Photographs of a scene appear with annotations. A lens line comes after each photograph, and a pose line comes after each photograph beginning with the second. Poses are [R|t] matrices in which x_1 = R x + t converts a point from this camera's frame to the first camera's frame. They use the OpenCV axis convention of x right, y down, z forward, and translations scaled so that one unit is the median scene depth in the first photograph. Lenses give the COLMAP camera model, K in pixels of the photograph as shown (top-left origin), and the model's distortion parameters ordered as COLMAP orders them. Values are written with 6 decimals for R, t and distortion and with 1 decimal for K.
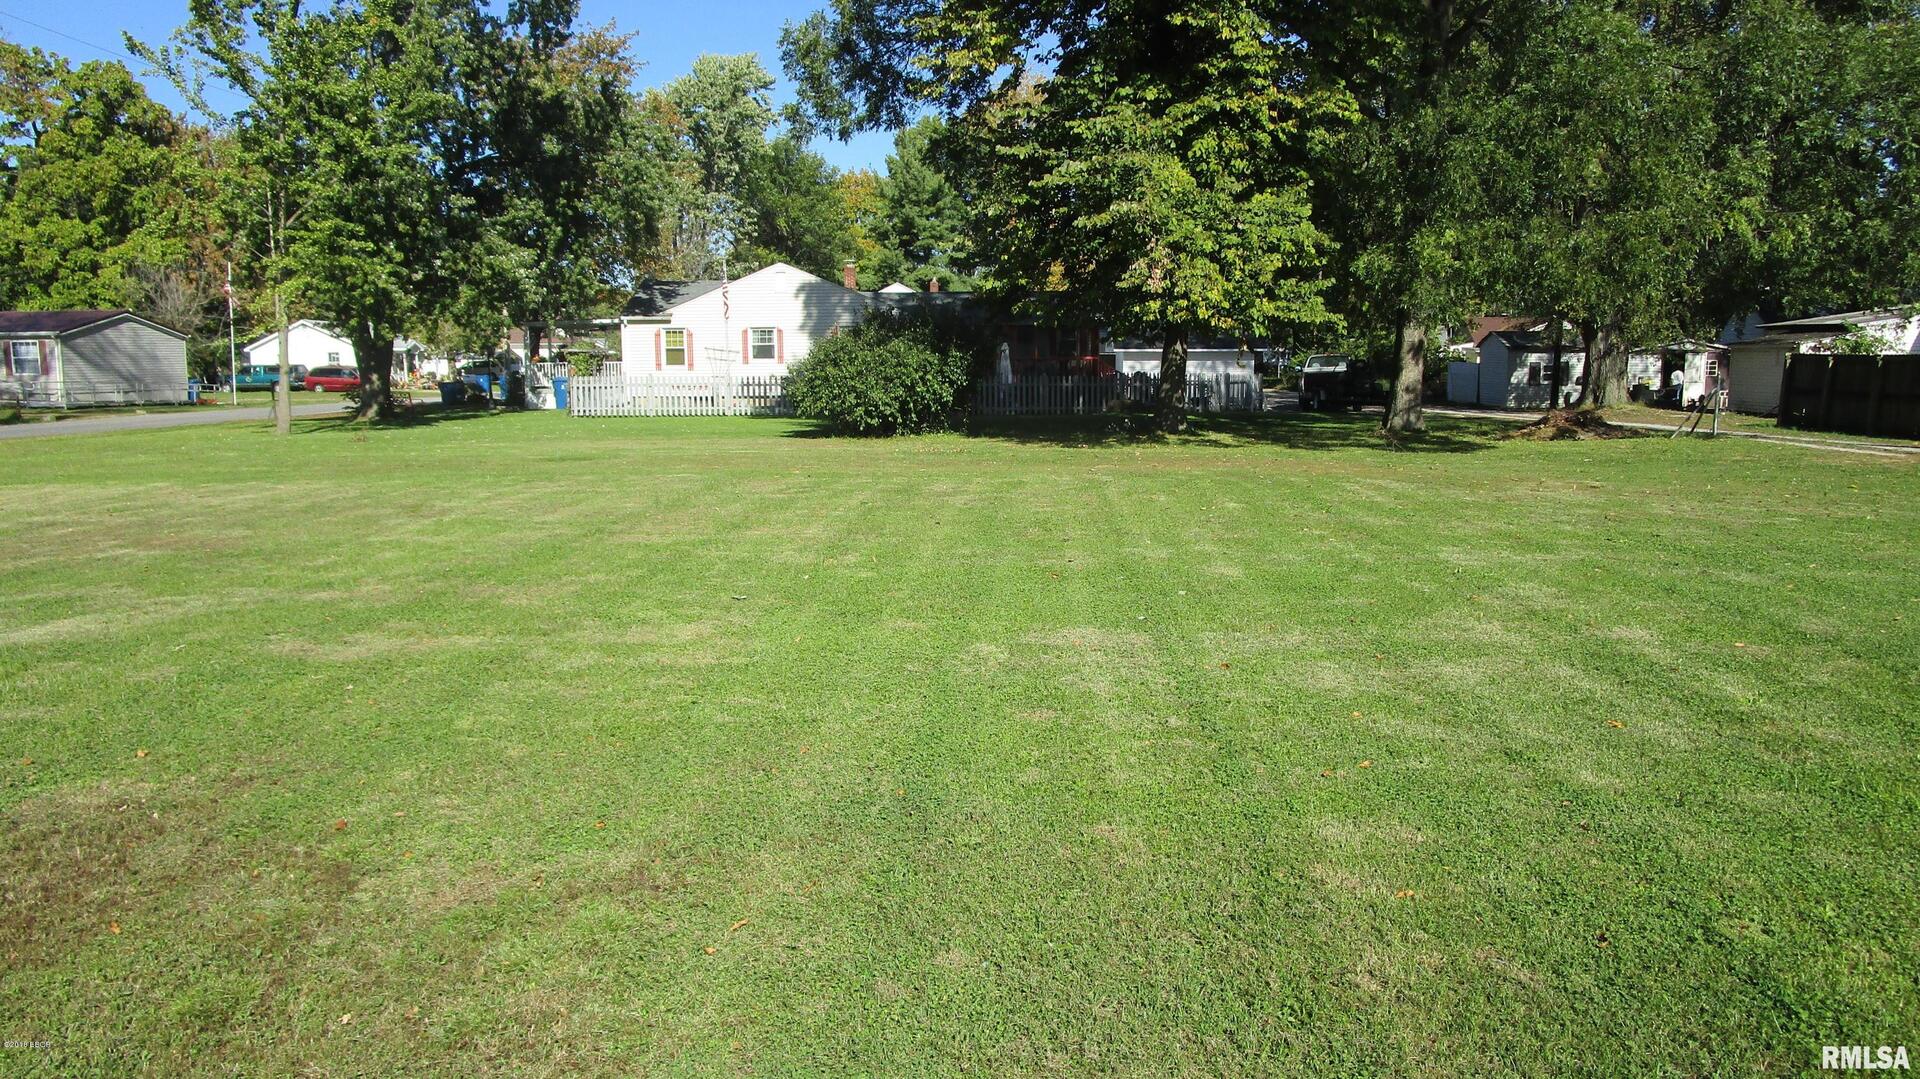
lens RADIAL K [[1366.4, 0, 957.4], [0, 1366.4, 517.0], [0, 0, 1]] dist [-0.064087, 0.047895]
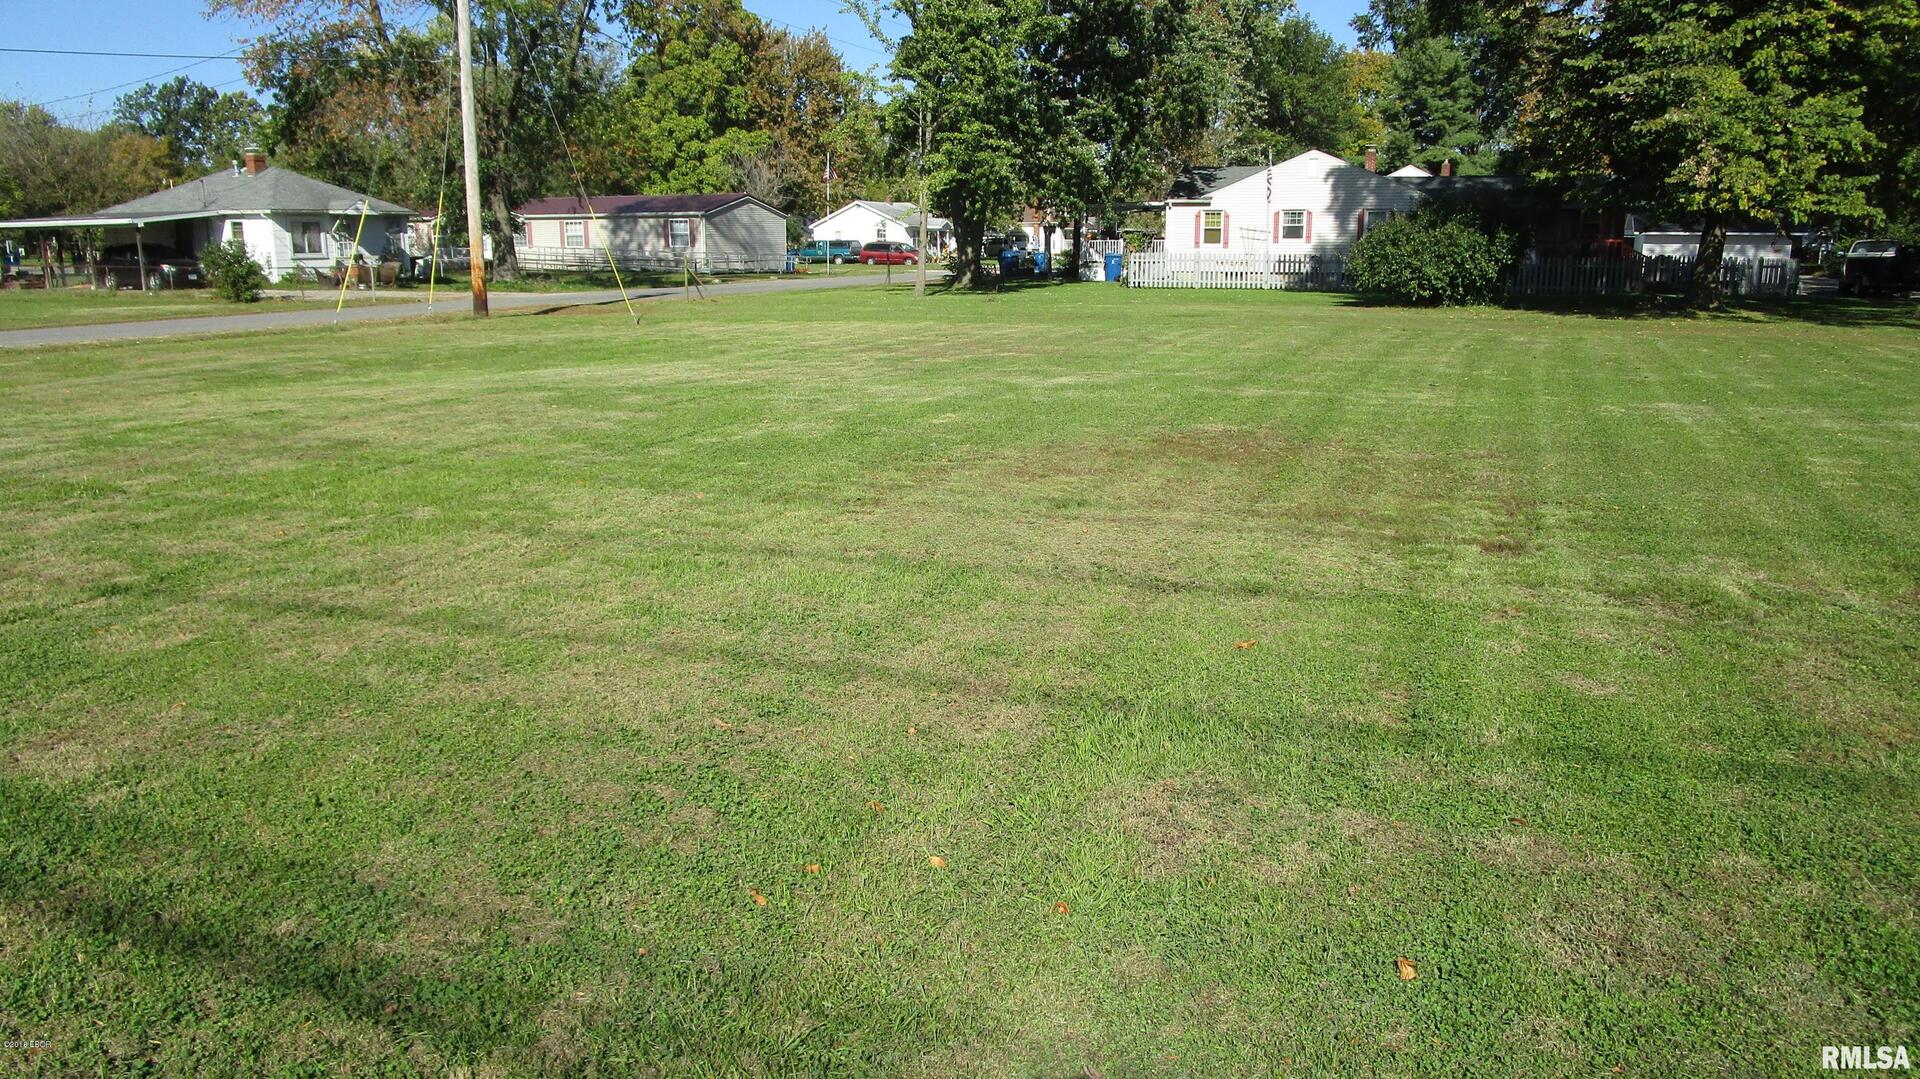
lens RADIAL K [[1366.4, 0, 957.4], [0, 1366.4, 517.0], [0, 0, 1]] dist [-0.064087, 0.047895]
pose [[0.943896, 0.069998, -0.322738, -0.032549], [-0.041895, 0.994763, 0.093223, 0.018980], [0.327574, -0.074471, 0.941886, -0.157189]]
